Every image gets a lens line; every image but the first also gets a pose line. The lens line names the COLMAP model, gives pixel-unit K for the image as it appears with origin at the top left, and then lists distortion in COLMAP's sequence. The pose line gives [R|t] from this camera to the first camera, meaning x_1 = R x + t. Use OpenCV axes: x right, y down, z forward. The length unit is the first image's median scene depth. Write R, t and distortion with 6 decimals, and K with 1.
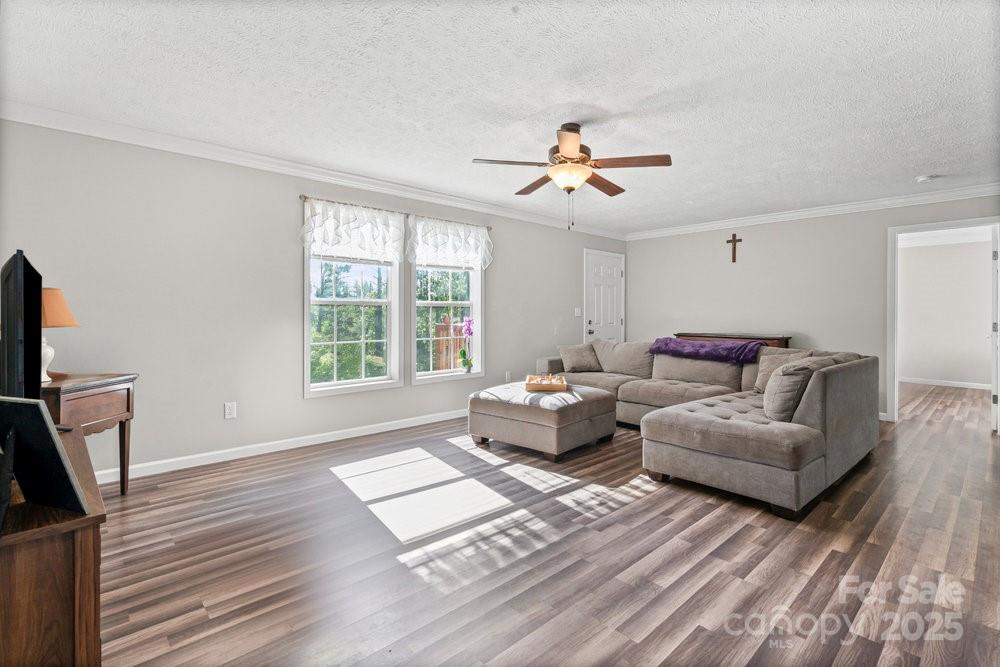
lens RADIAL K [[470.2, 0, 508.7], [0, 470.2, 307.4], [0, 0, 1]] dist [-0.004267, 0.002527]
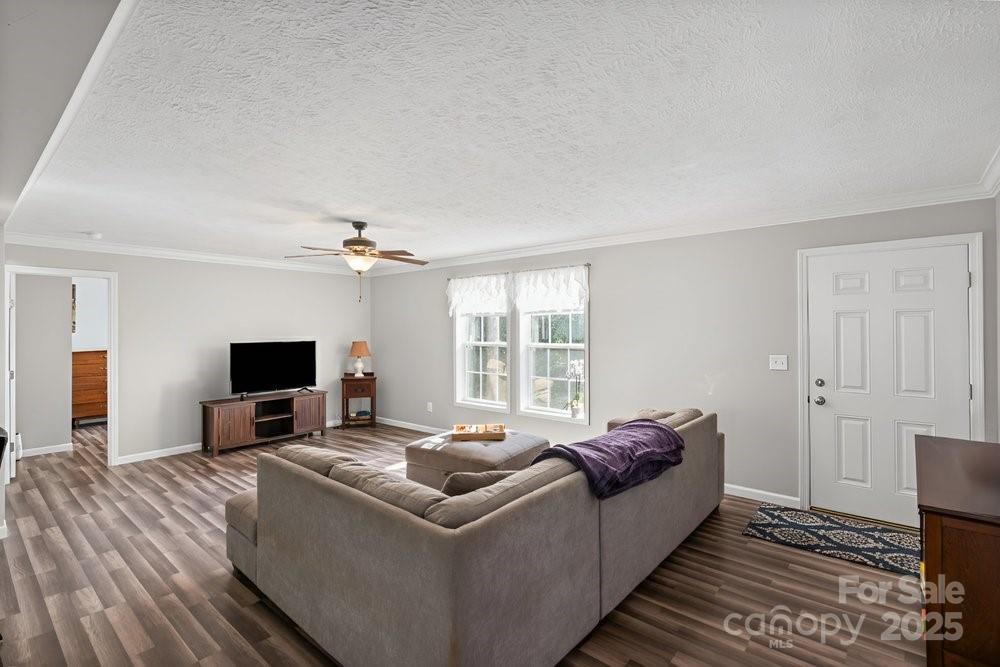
lens RADIAL K [[470.2, 0, 497.0], [0, 470.2, 324.3], [0, 0, 1]] dist [-0.004267, 0.002527]
pose [[0.104069, -0.007046, -0.994545, 0.976473], [0.022995, 0.999725, -0.004676, -0.060754], [0.994304, -0.022383, 0.104202, 0.828678]]
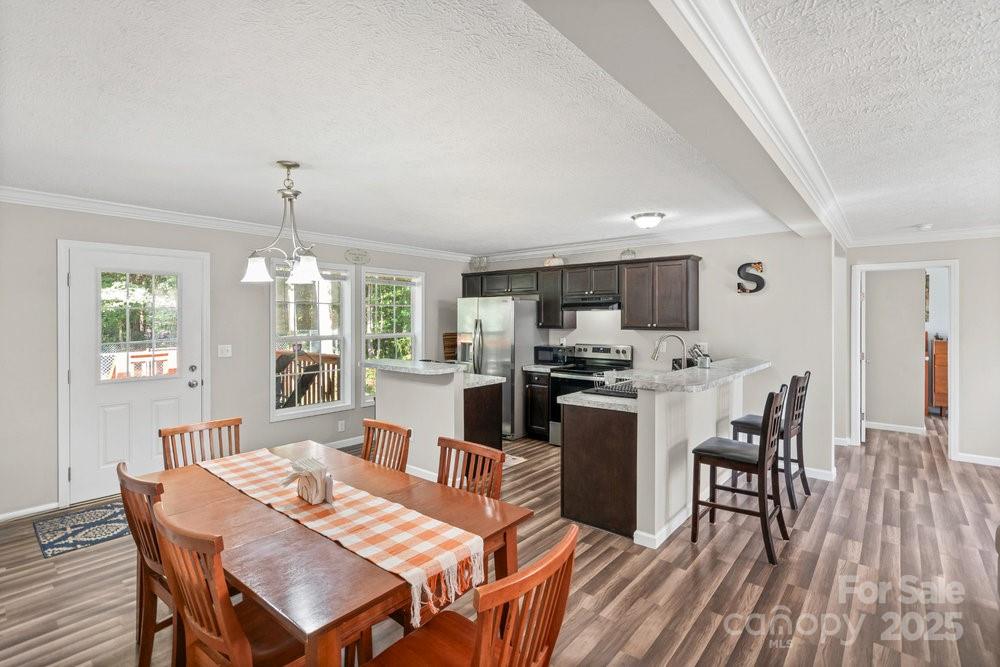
lens RADIAL K [[470.2, 0, 493.4], [0, 470.2, 317.0], [0, 0, 1]] dist [-0.004267, 0.002527]
pose [[-0.994695, -0.004236, -0.102781, 0.933215], [-0.002469, 0.999847, -0.017316, -0.058238], [0.102839, -0.016970, -0.994553, 0.993307]]
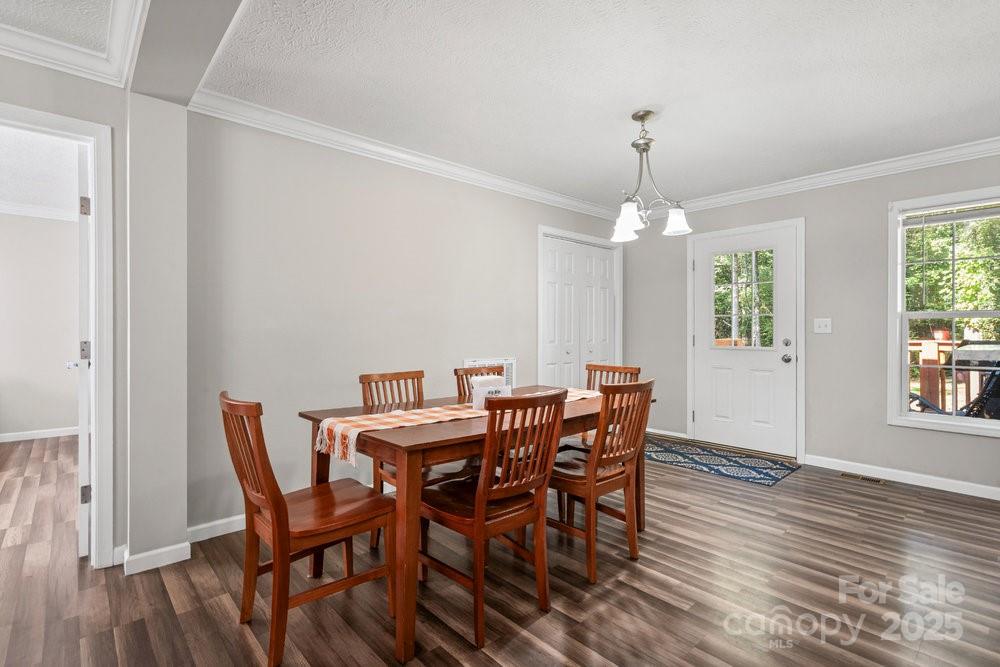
lens RADIAL K [[470.2, 0, 499.4], [0, 470.2, 332.9], [0, 0, 1]] dist [-0.004267, 0.002527]
pose [[0.020714, -0.007097, 0.999760, 0.536357], [-0.016583, 0.999835, 0.007441, 0.011398], [-0.999648, -0.016733, 0.020593, 0.541379]]
